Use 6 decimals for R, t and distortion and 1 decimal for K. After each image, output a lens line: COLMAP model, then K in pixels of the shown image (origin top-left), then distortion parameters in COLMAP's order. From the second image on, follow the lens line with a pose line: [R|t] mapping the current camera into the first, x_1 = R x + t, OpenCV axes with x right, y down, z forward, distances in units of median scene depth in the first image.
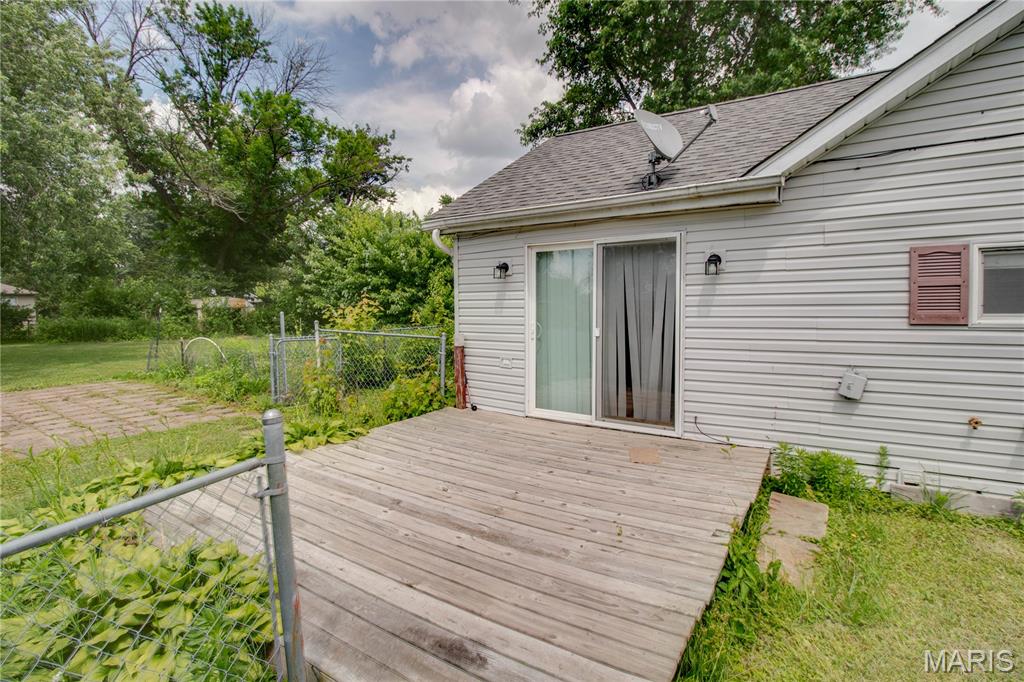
lens RADIAL K [[477.2, 0, 498.5], [0, 477.2, 327.7], [0, 0, 1]] dist [0.000928, 0.000070]
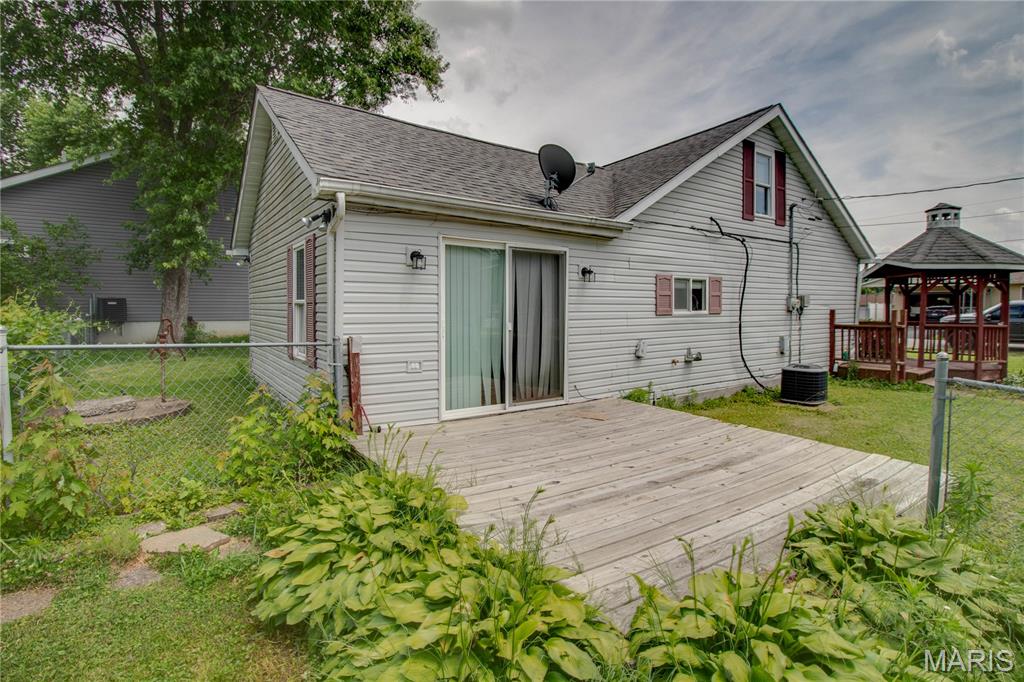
lens RADIAL K [[505.2, 0, 515.9], [0, 505.2, 328.8], [0, 0, 1]] dist [0.000020, -0.011591]
pose [[0.365161, -0.027941, 0.930525, -0.992492], [0.036361, 0.999215, 0.015734, -0.003225], [-0.930234, 0.028090, 0.365890, 0.633197]]
